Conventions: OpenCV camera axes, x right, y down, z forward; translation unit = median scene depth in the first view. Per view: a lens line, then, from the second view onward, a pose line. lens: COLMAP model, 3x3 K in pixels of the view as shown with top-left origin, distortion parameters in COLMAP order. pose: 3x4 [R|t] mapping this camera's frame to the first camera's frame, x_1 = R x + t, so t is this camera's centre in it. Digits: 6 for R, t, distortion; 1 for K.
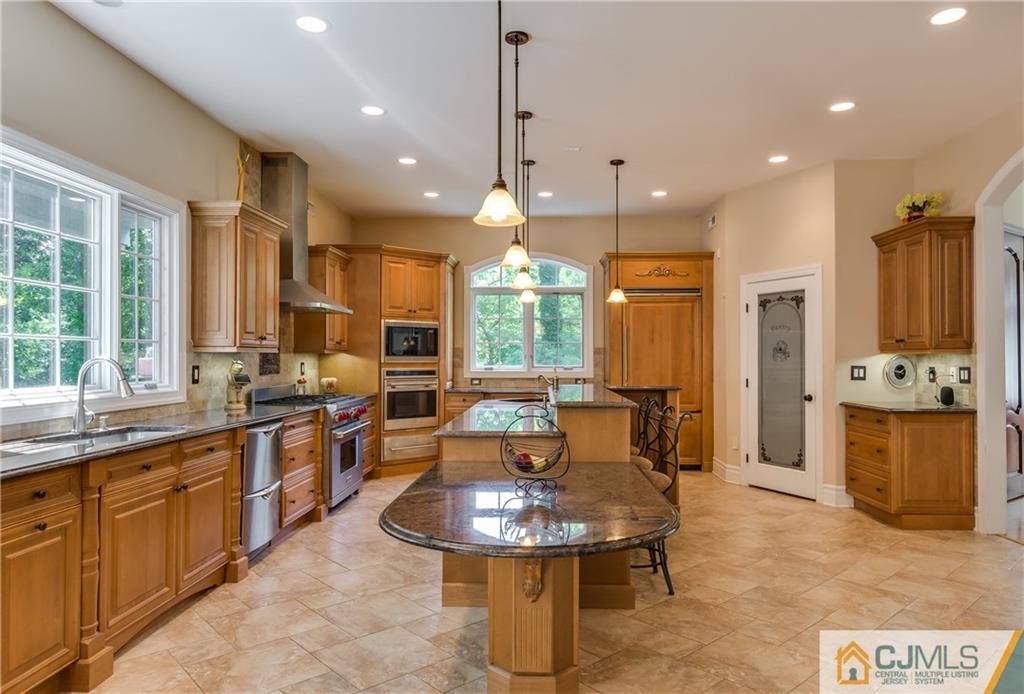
lens RADIAL K [[664.0, 0, 523.1], [0, 664.0, 347.5], [0, 0, 1]] dist [-0.002158, -0.001257]
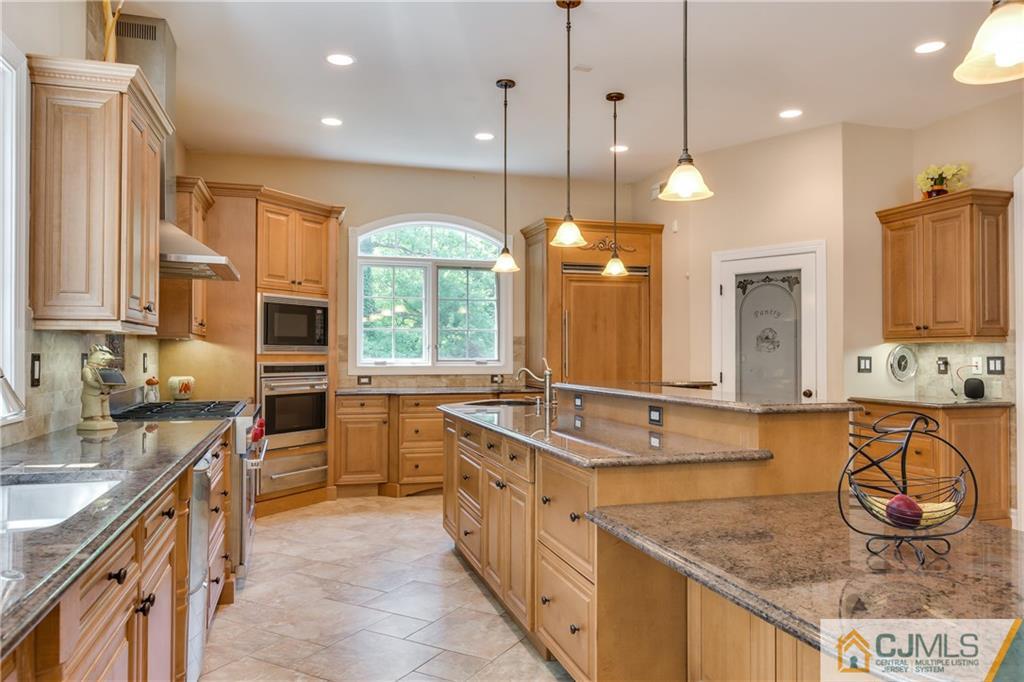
lens RADIAL K [[715.0, 0, 516.1], [0, 715.0, 343.3], [0, 0, 1]] dist [-0.006570, 0.003063]
pose [[0.947513, 0.004961, 0.319680, -0.228972], [-0.004939, 0.999987, -0.000879, 0.012617], [-0.319680, -0.000746, 0.947525, 0.231813]]
